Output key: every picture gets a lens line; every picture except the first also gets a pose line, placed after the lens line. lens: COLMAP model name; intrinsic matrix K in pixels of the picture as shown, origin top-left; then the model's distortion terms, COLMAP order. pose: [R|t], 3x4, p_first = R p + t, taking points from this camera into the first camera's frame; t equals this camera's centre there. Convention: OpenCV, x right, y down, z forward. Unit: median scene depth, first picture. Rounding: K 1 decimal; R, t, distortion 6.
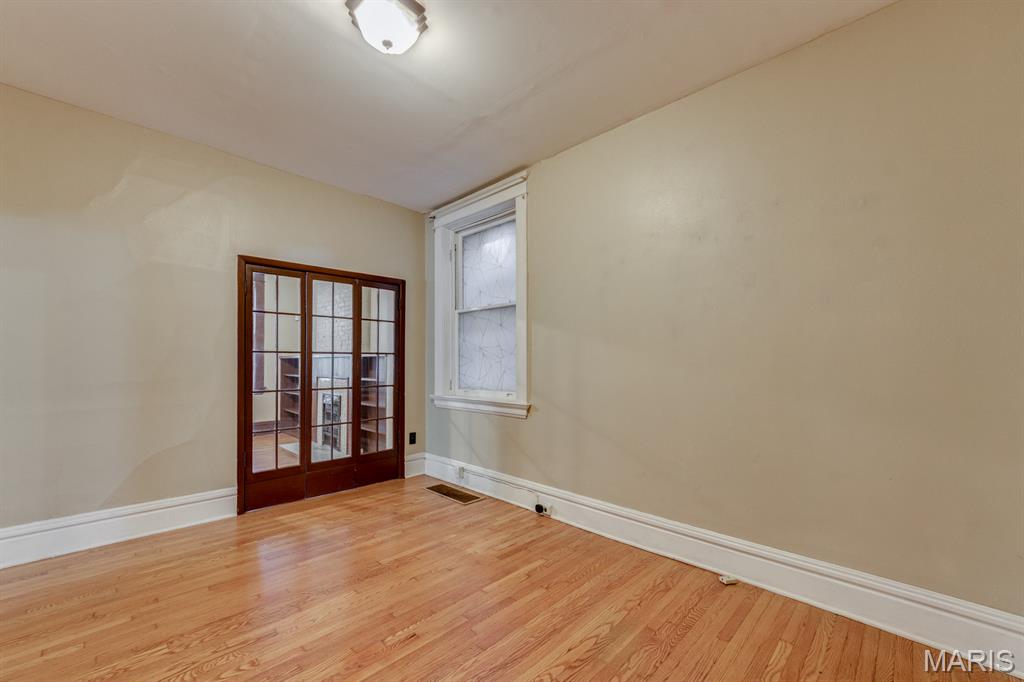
lens RADIAL K [[410.6, 0, 492.4], [0, 410.6, 358.6], [0, 0, 1]] dist [0.003177, 0.000282]
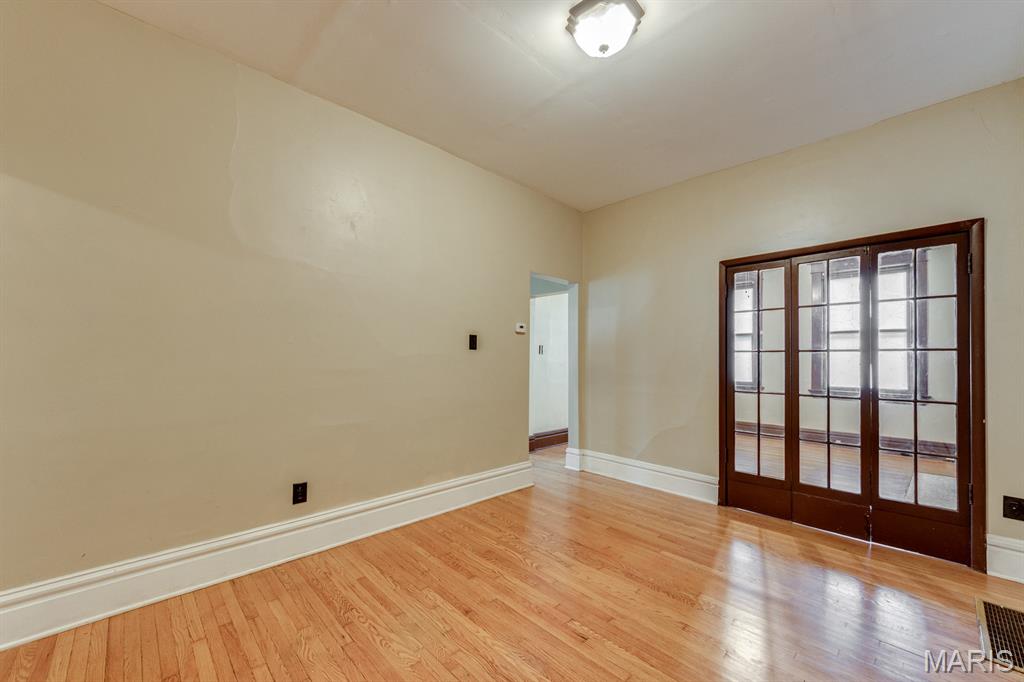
lens RADIAL K [[410.6, 0, 515.2], [0, 410.6, 359.0], [0, 0, 1]] dist [0.003177, 0.000282]
pose [[-0.001412, 0.000703, -0.999999, 0.439507], [0.001068, 0.999999, 0.000701, -0.000102], [0.999998, -0.001067, -0.001413, 0.459612]]
